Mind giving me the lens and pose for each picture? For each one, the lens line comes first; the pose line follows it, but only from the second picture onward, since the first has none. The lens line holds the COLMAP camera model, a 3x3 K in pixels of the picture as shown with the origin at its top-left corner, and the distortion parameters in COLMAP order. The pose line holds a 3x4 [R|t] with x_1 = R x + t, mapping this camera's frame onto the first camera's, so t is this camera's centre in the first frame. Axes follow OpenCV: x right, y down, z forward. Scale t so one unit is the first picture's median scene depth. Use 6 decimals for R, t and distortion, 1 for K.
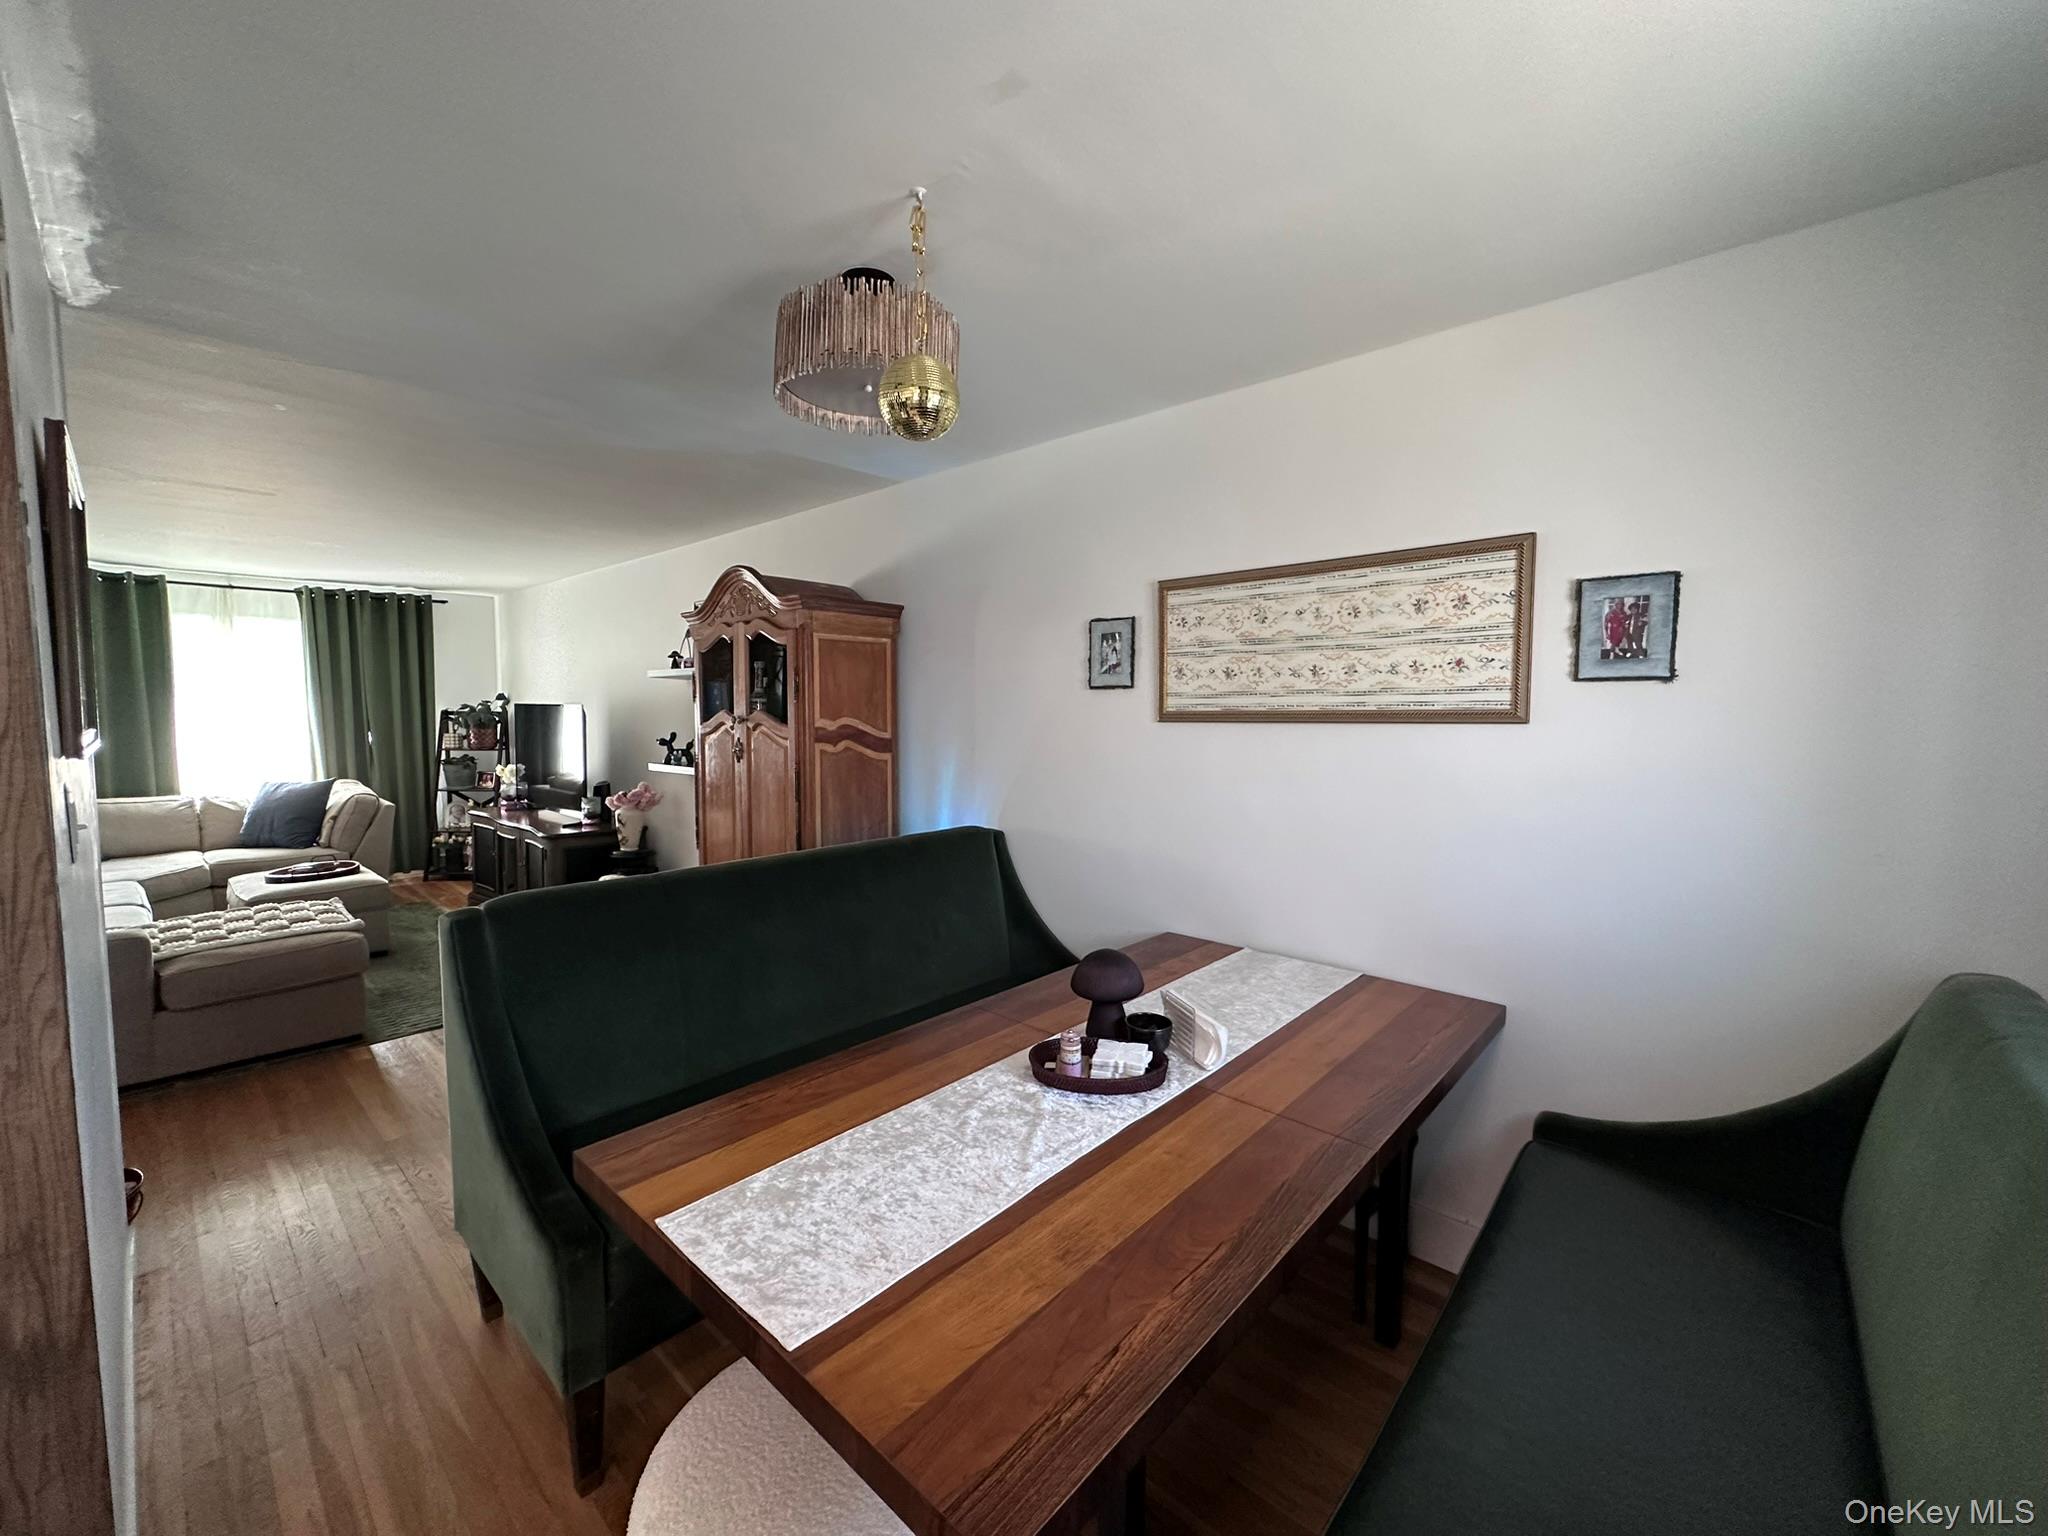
lens RADIAL K [[819.3, 0, 1032.4], [0, 819.3, 767.9], [0, 0, 1]] dist [-0.001548, -0.000097]
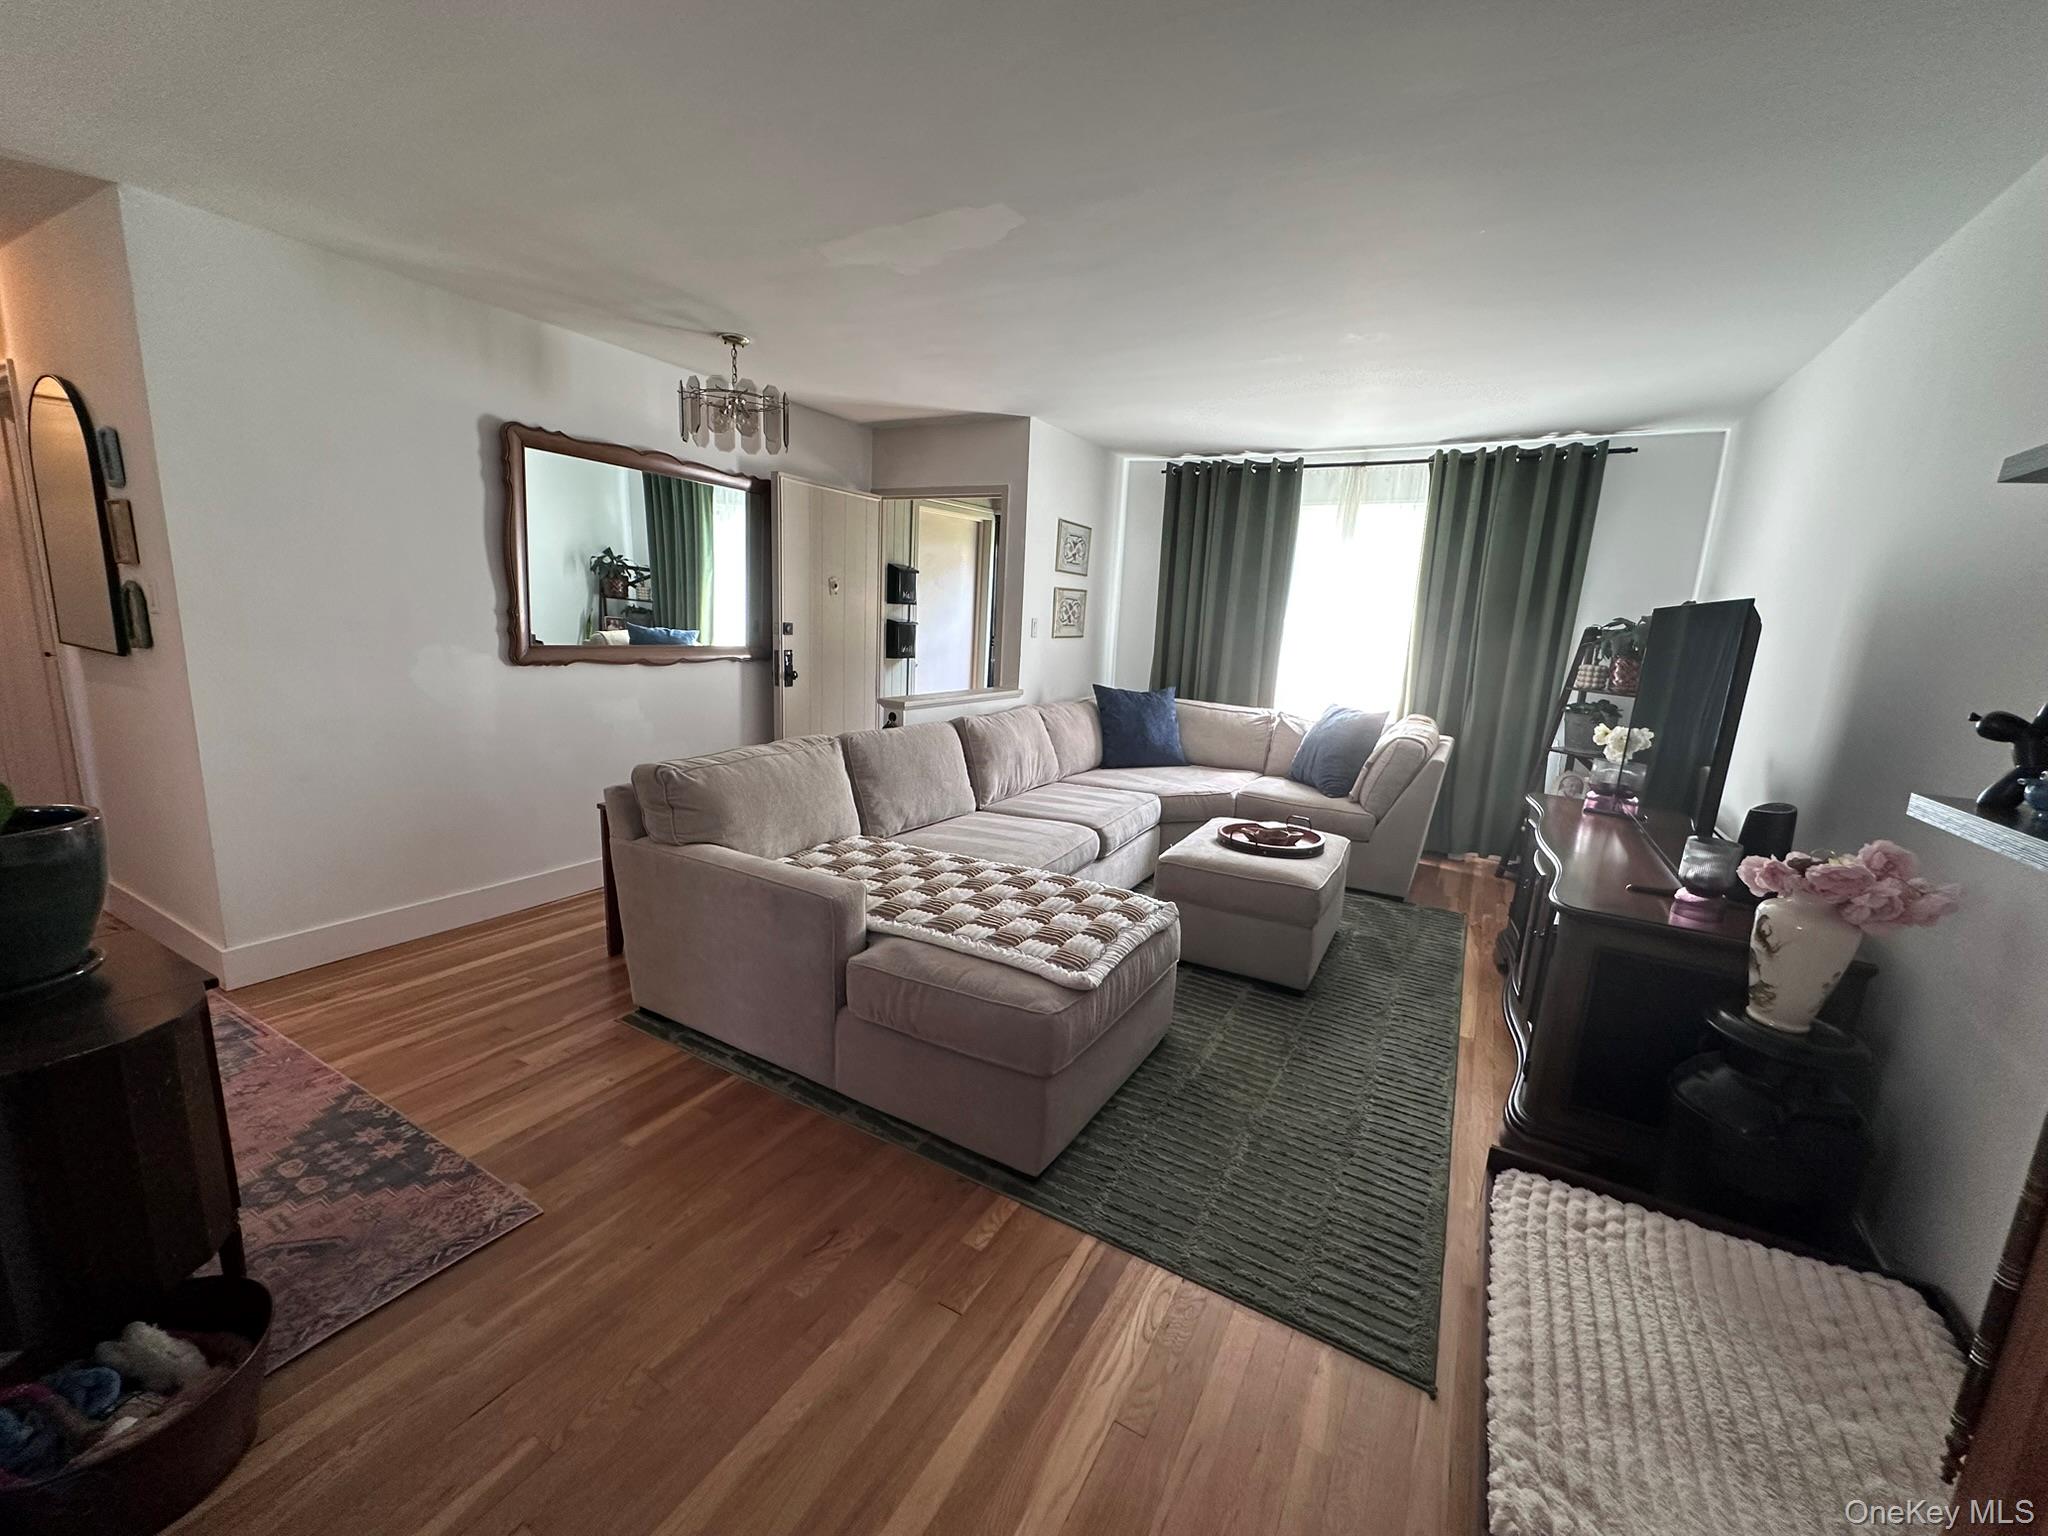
lens RADIAL K [[819.3, 0, 1016.9], [0, 819.3, 769.1], [0, 0, 1]] dist [-0.001548, -0.000097]
pose [[0.208823, 0.190689, -0.959182, -0.471501], [-0.120508, 0.978348, 0.168264, -0.043316], [0.970500, 0.080451, 0.227281, 1.139130]]
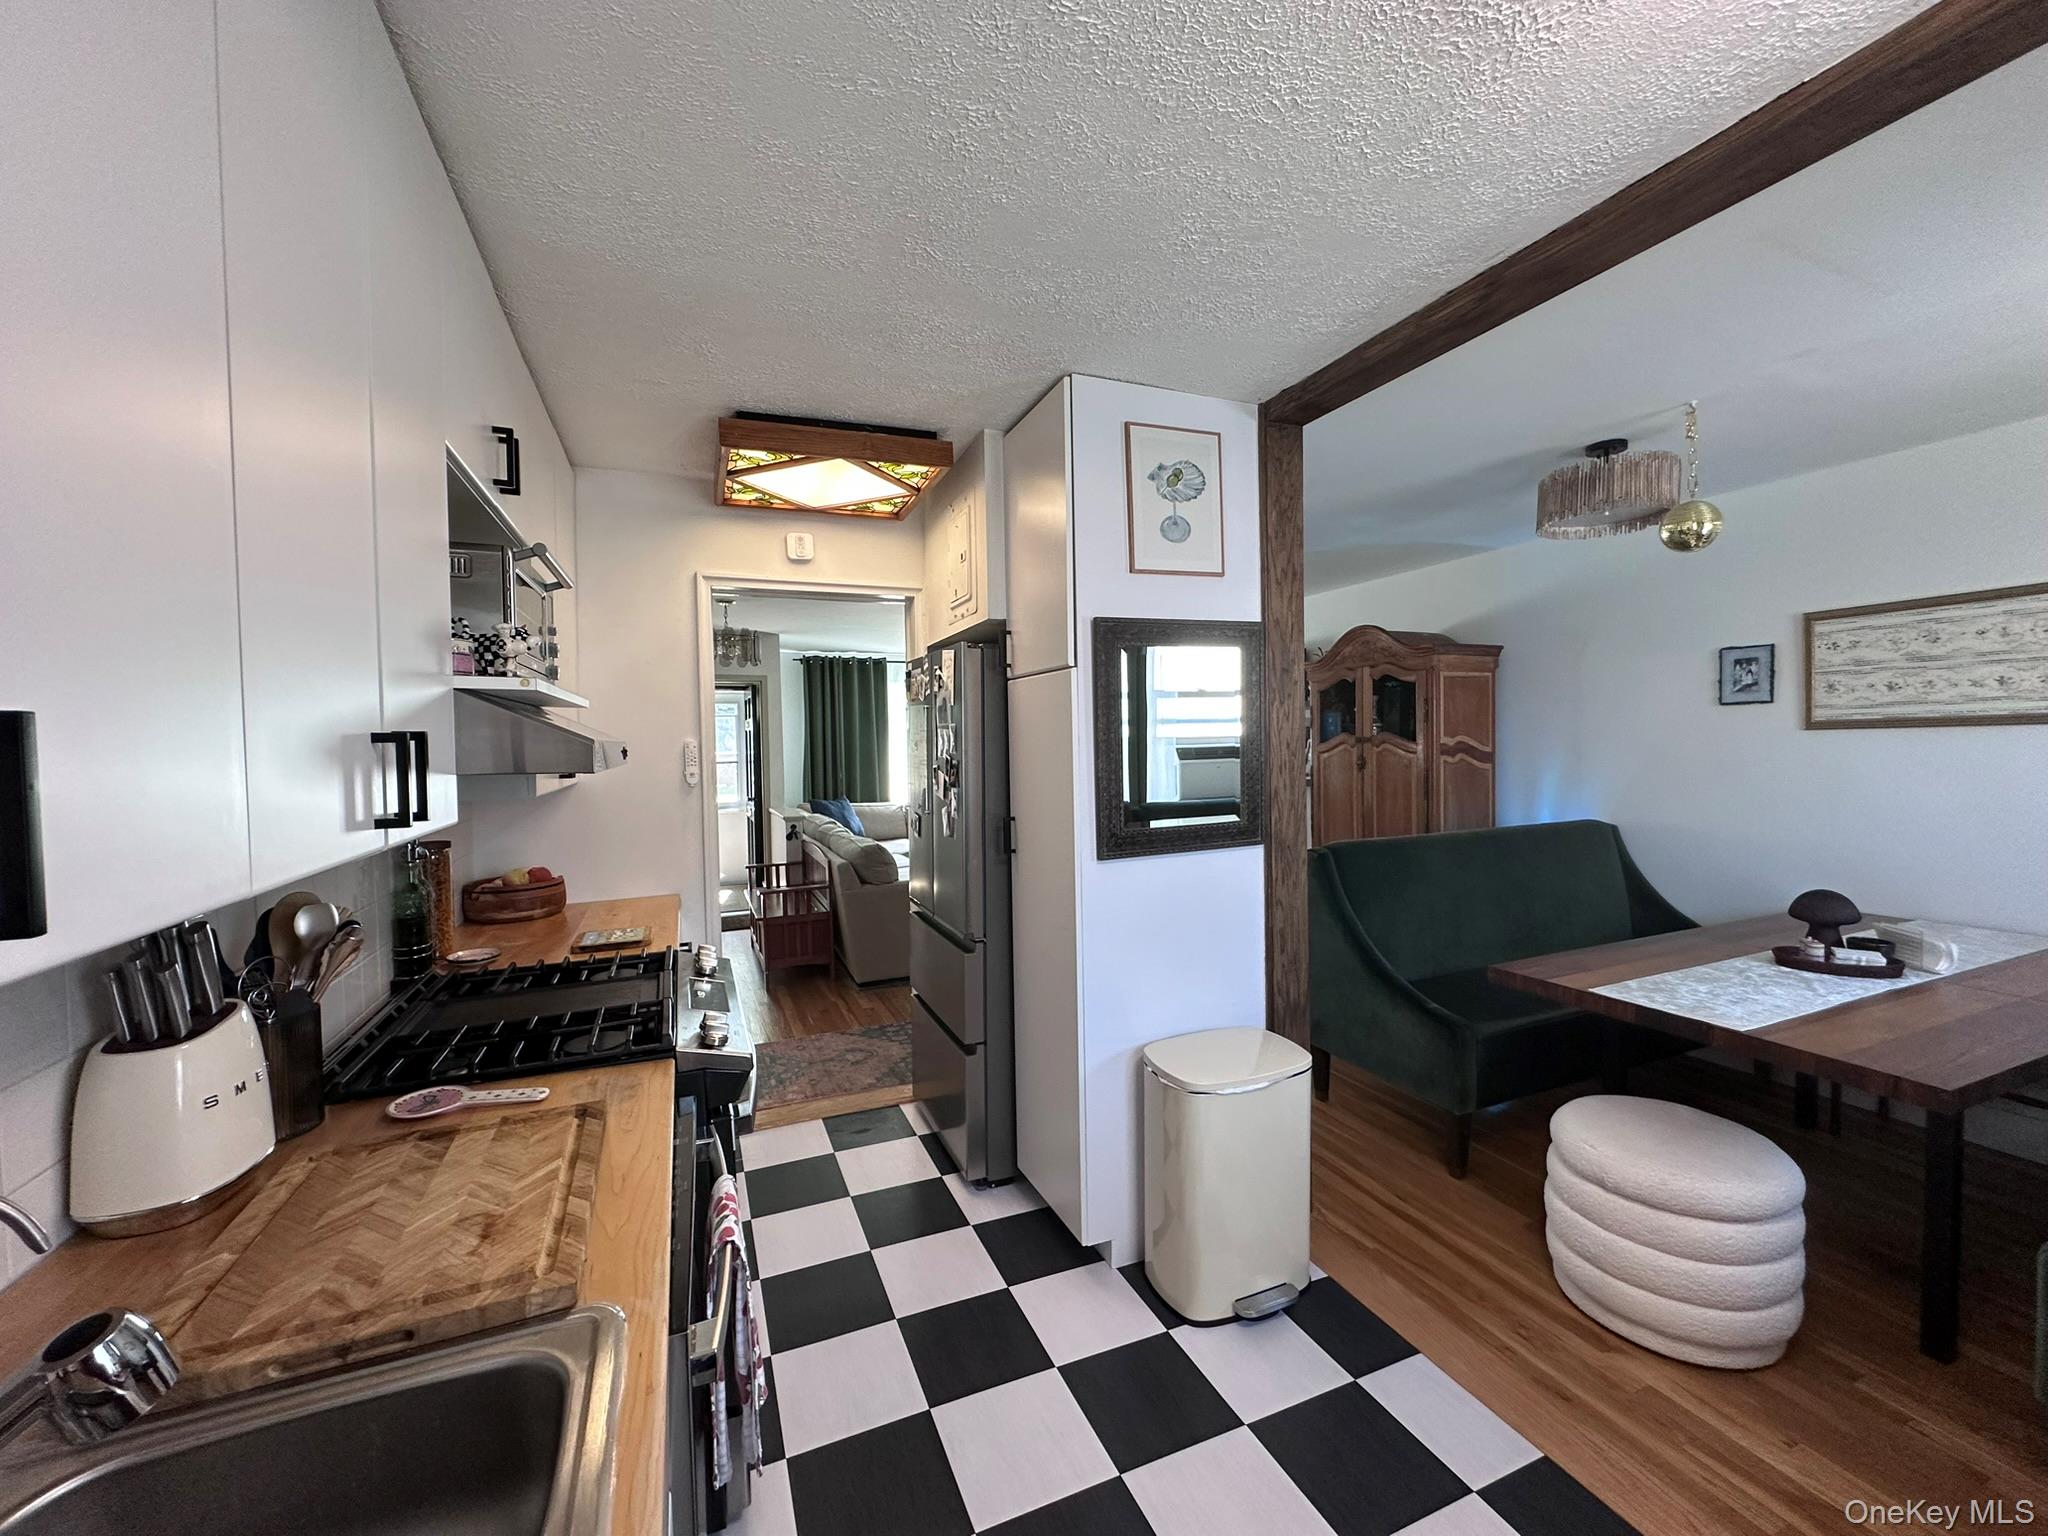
lens RADIAL K [[819.3, 0, 1025.2], [0, 819.3, 768.6], [0, 0, 1]] dist [-0.001548, -0.000097]
pose [[0.901204, -0.008431, -0.433314, -0.355813], [-0.007683, 0.999343, -0.035424, 0.051534], [0.433328, 0.035254, 0.900546, -0.569759]]
